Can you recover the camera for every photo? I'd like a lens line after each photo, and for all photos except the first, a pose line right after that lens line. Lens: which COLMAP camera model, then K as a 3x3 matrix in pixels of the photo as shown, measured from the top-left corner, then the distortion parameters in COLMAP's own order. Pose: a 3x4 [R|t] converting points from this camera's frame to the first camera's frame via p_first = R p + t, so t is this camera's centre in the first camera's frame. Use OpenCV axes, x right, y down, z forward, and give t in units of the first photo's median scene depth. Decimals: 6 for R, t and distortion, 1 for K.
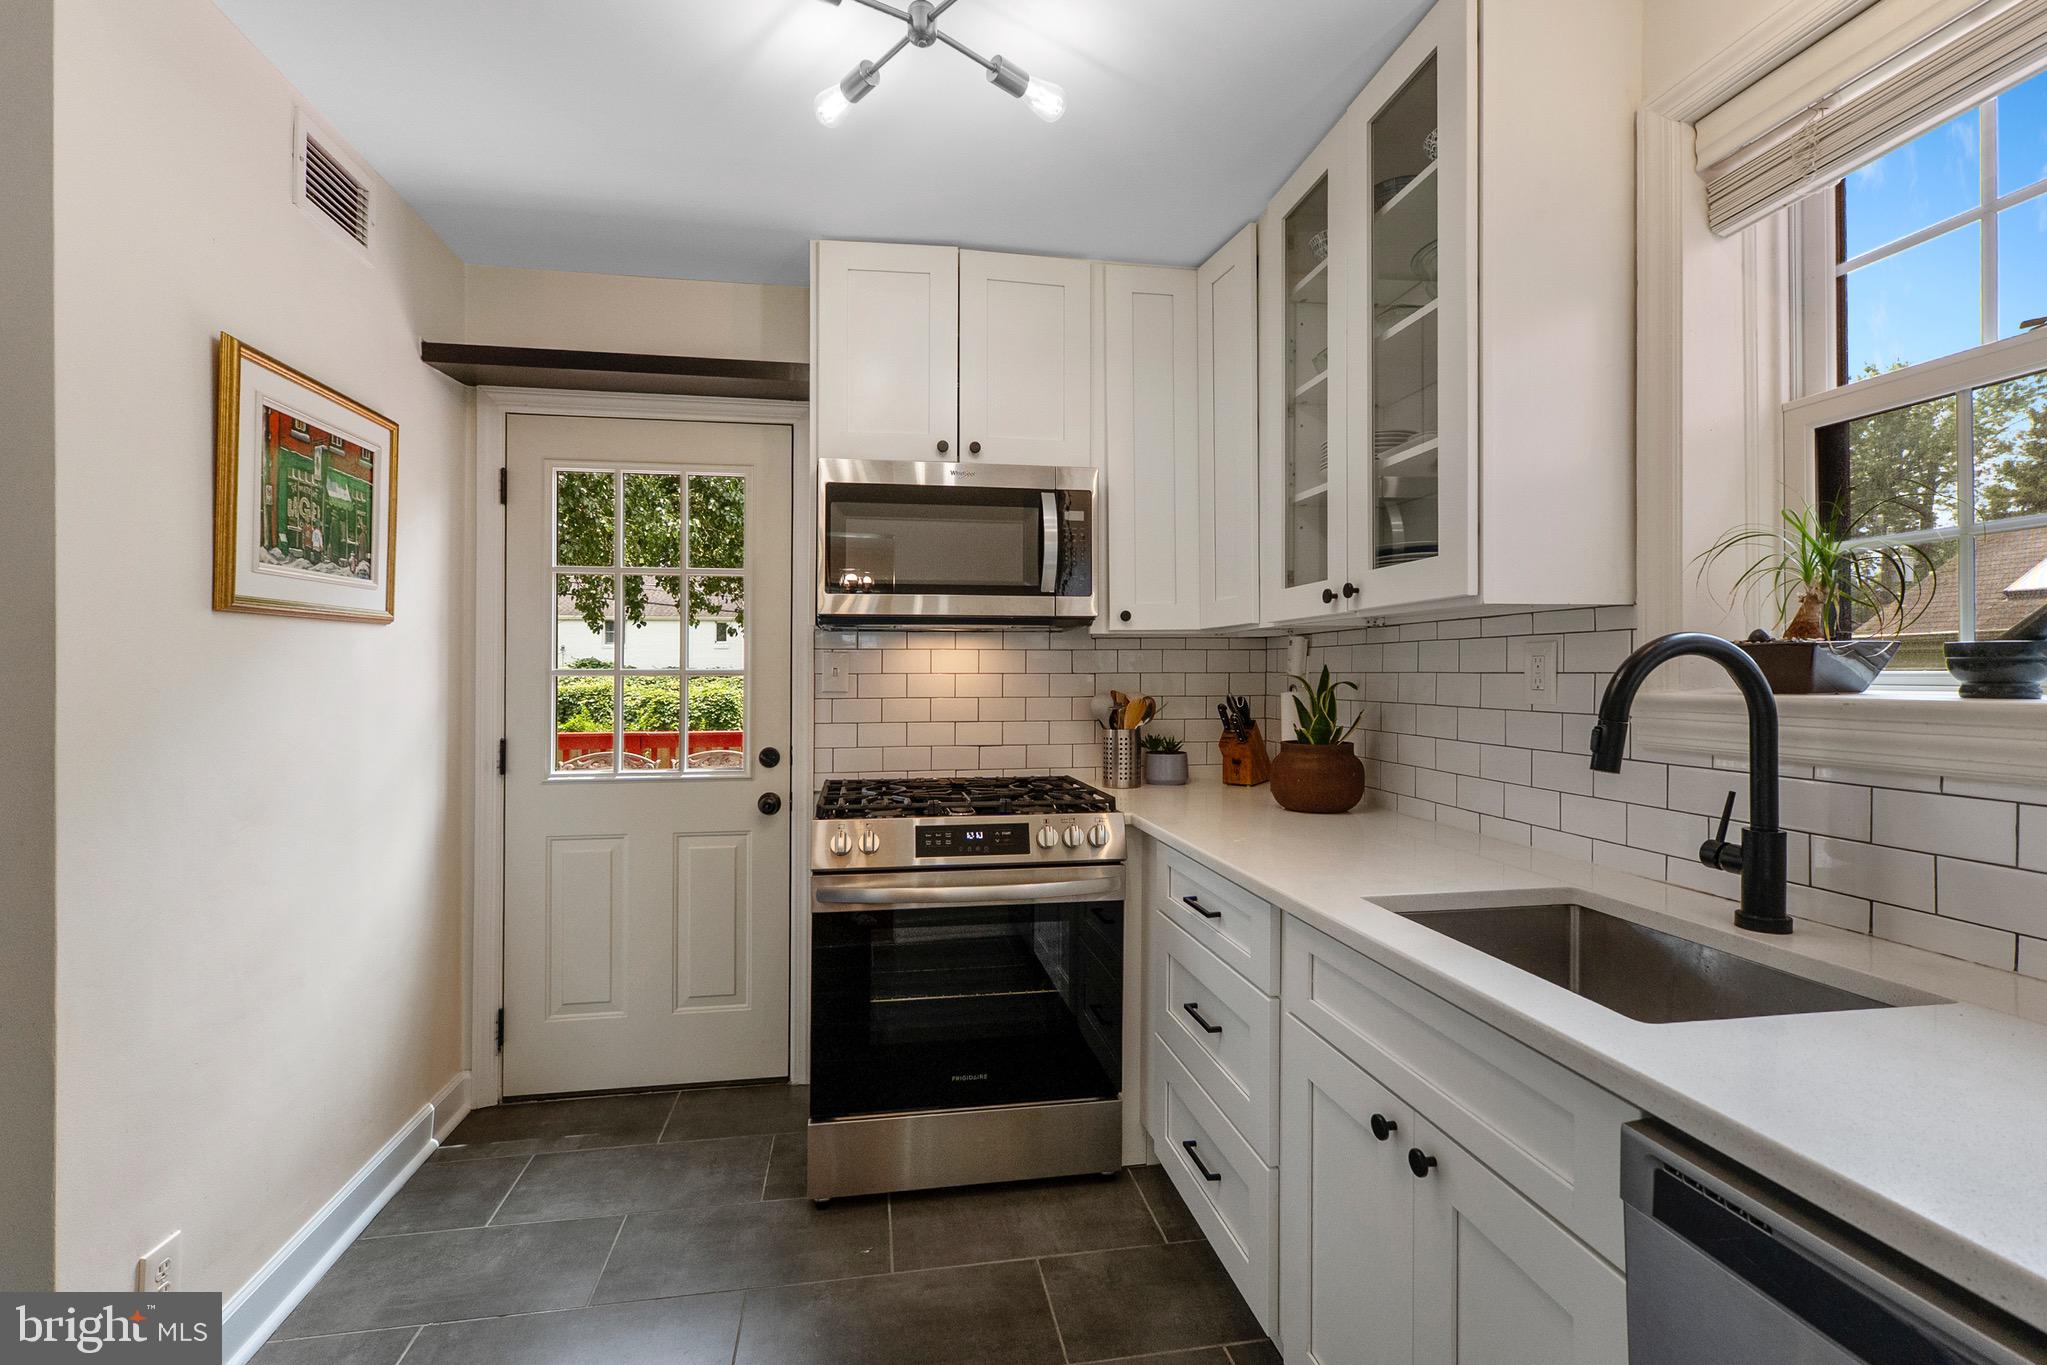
lens RADIAL K [[889.6, 0, 1006.7], [0, 889.6, 674.4], [0, 0, 1]] dist [-0.001182, 0.000284]
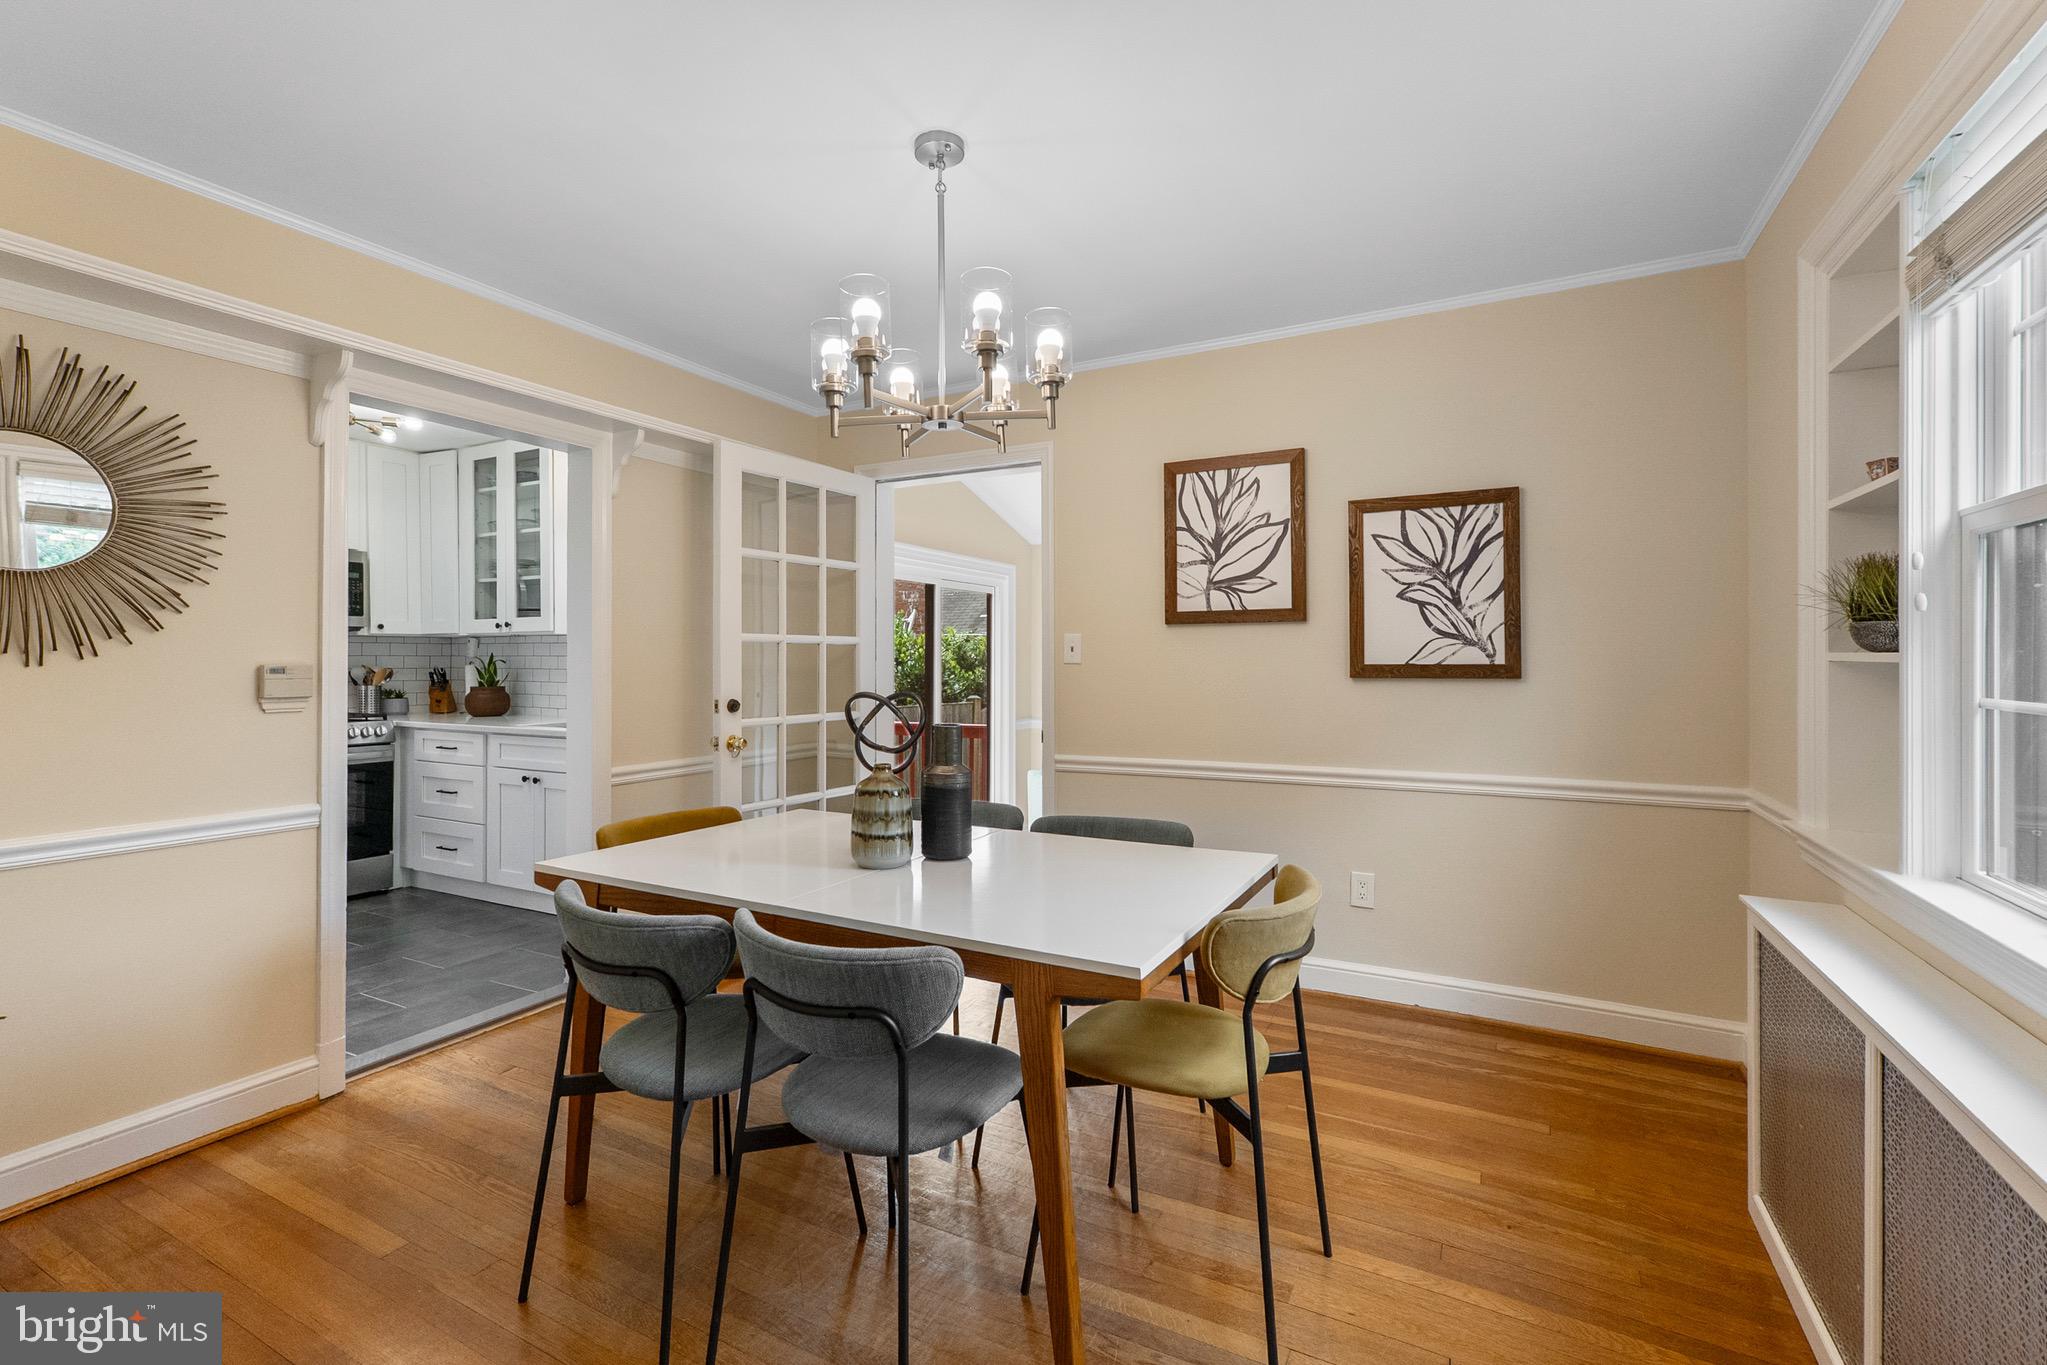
lens RADIAL K [[889.6, 0, 1006.4], [0, 889.6, 671.6], [0, 0, 1]] dist [-0.001182, 0.000284]
pose [[0.601915, -0.006733, 0.798532, -0.676898], [-0.001508, 0.999953, 0.009568, 0.014632], [-0.798559, -0.006963, 0.601877, -1.443911]]
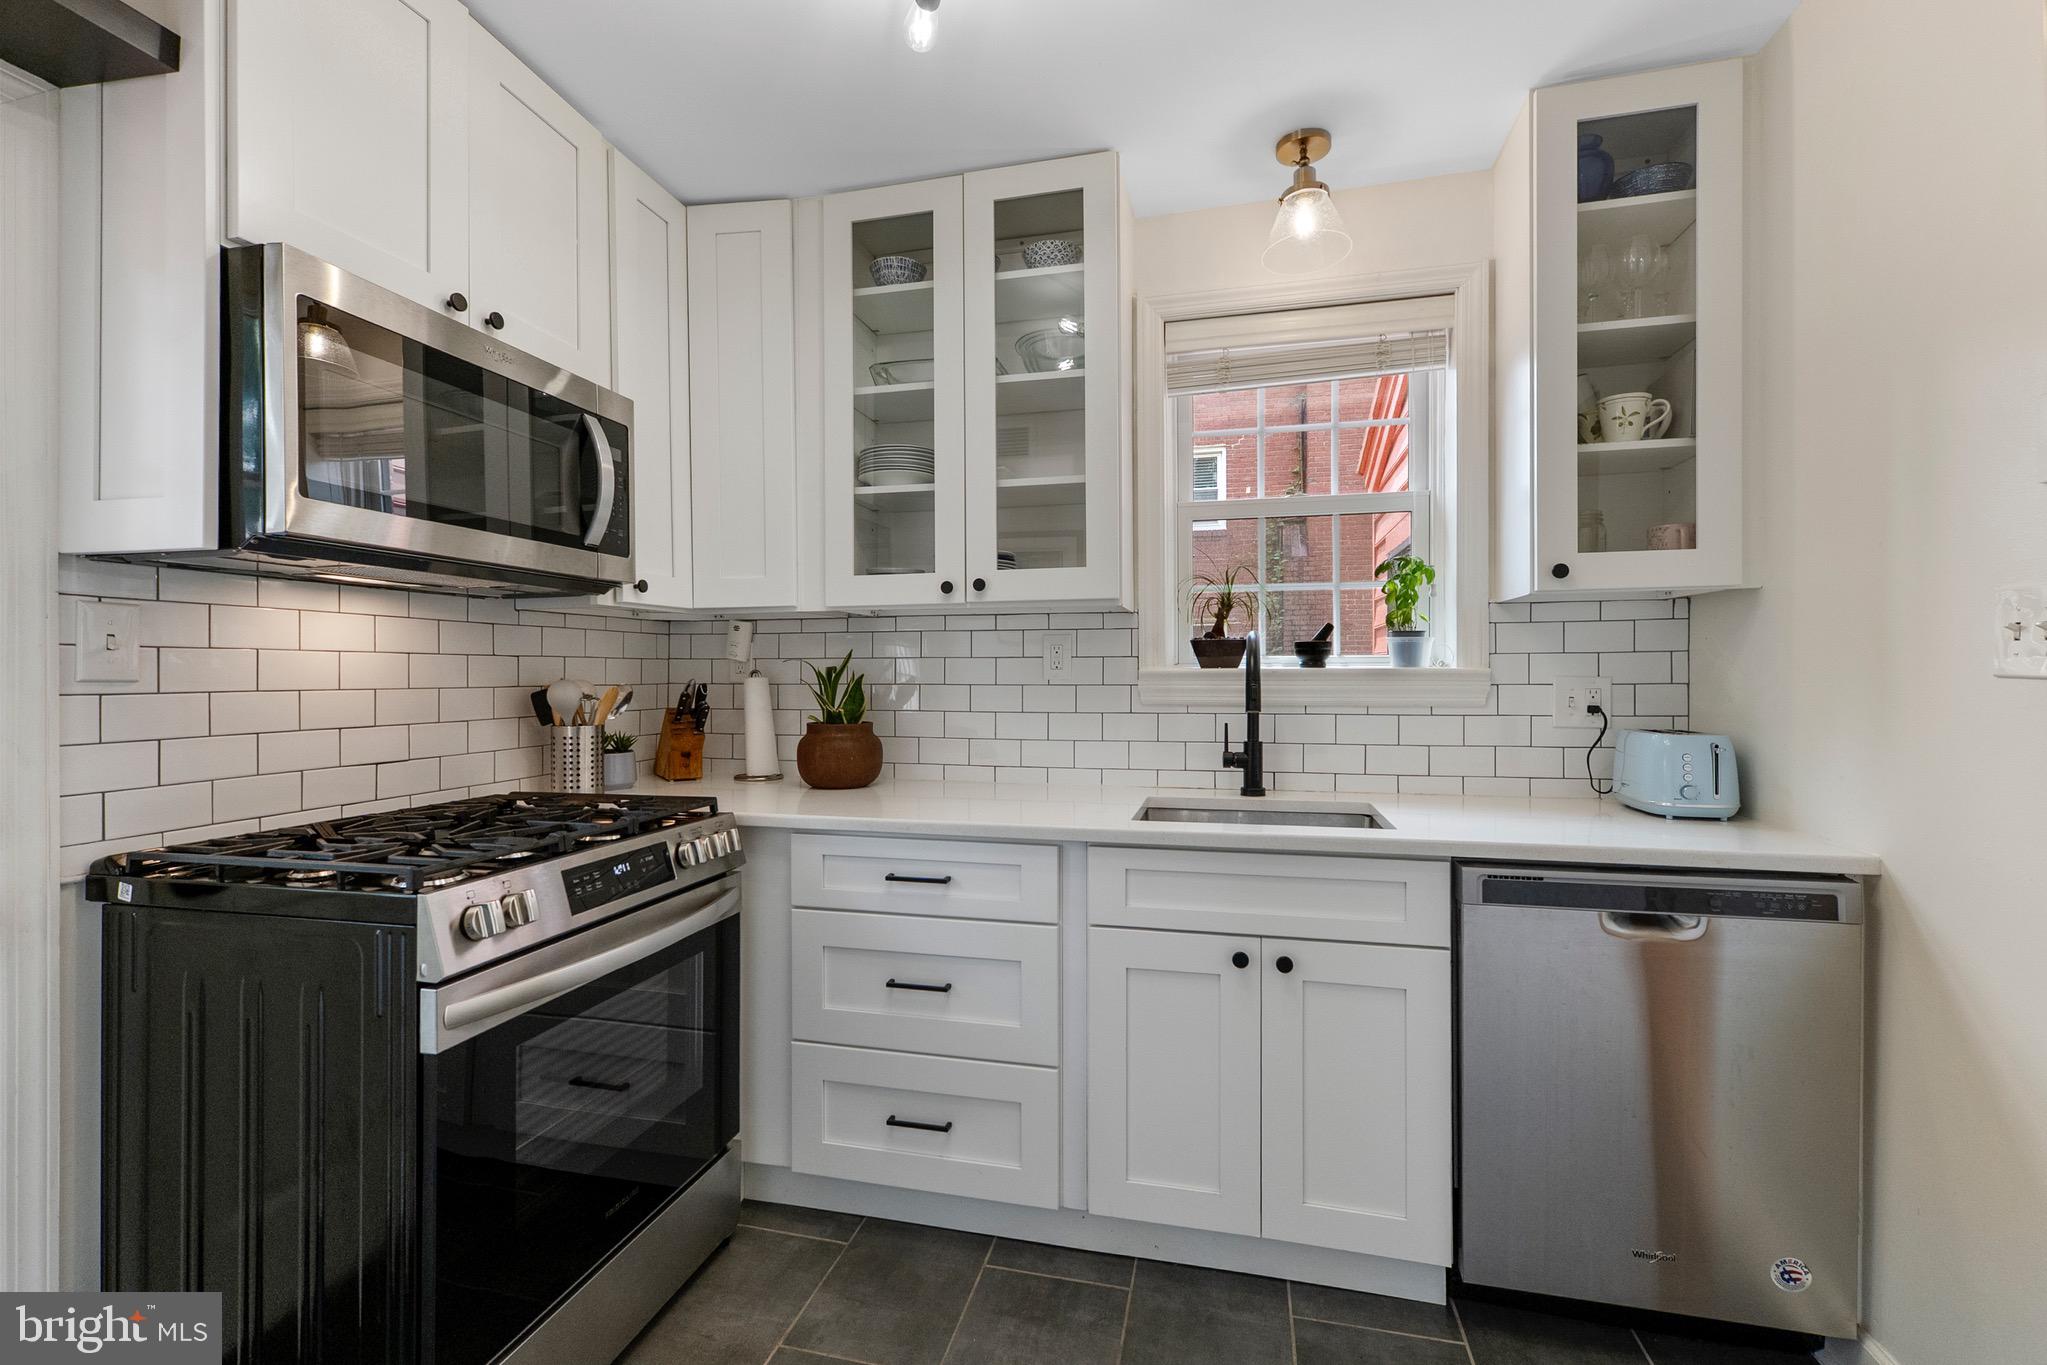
lens RADIAL K [[889.6, 0, 1021.4], [0, 889.6, 677.2], [0, 0, 1]] dist [-0.001182, 0.000284]
pose [[0.396282, -0.001029, 0.918128, -0.548517], [0.002731, 0.999996, -0.000059, 0.022988], [-0.918125, 0.002531, 0.396284, 0.388211]]
